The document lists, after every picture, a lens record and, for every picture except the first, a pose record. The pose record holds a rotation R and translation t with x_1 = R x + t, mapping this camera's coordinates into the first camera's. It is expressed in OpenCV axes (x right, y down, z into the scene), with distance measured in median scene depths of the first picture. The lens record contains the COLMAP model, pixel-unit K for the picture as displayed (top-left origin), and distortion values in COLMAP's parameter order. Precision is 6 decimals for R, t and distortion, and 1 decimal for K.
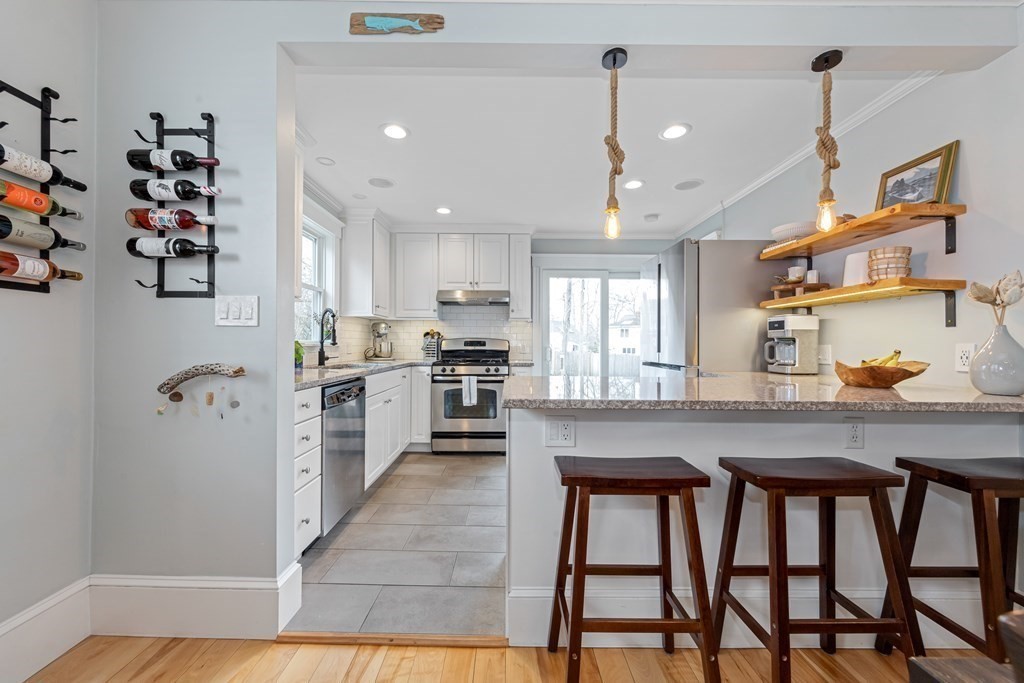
lens RADIAL K [[394.8, 0, 508.4], [0, 394.8, 340.9], [0, 0, 1]] dist [0.003076, -0.000331]
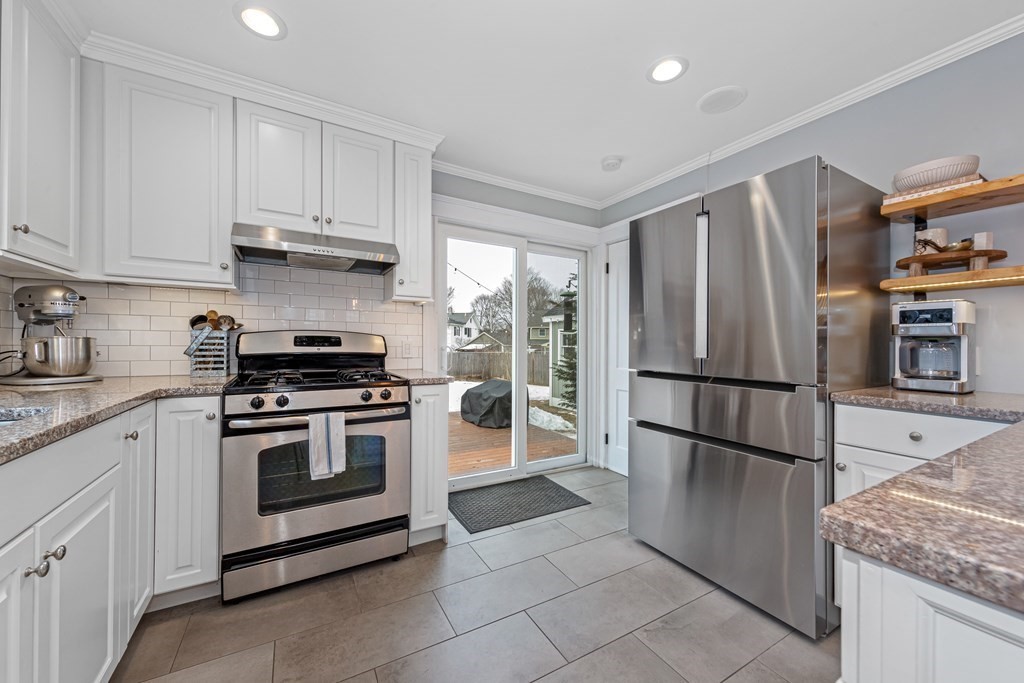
lens RADIAL K [[380.0, 0, 506.8], [0, 380.0, 345.9], [0, 0, 1]] dist [0.003975, -0.000789]
pose [[0.867990, -0.001486, 0.496580, -0.145311], [-0.008280, 0.999813, 0.017465, 0.002508], [-0.496513, -0.019271, 0.867815, 0.550485]]
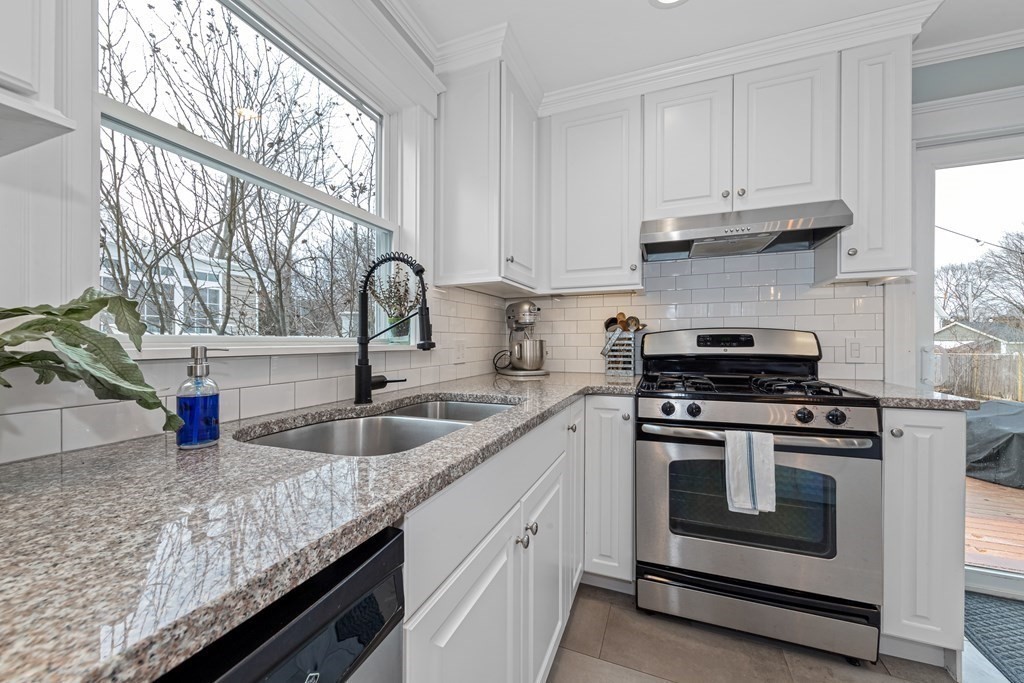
lens RADIAL K [[394.8, 0, 508.2], [0, 394.8, 342.4], [0, 0, 1]] dist [0.003076, -0.000331]
pose [[0.928235, -0.008075, -0.371907, -0.178531], [0.012623, 0.999872, 0.009796, 0.001625], [0.371780, -0.013787, 0.928218, 0.621532]]
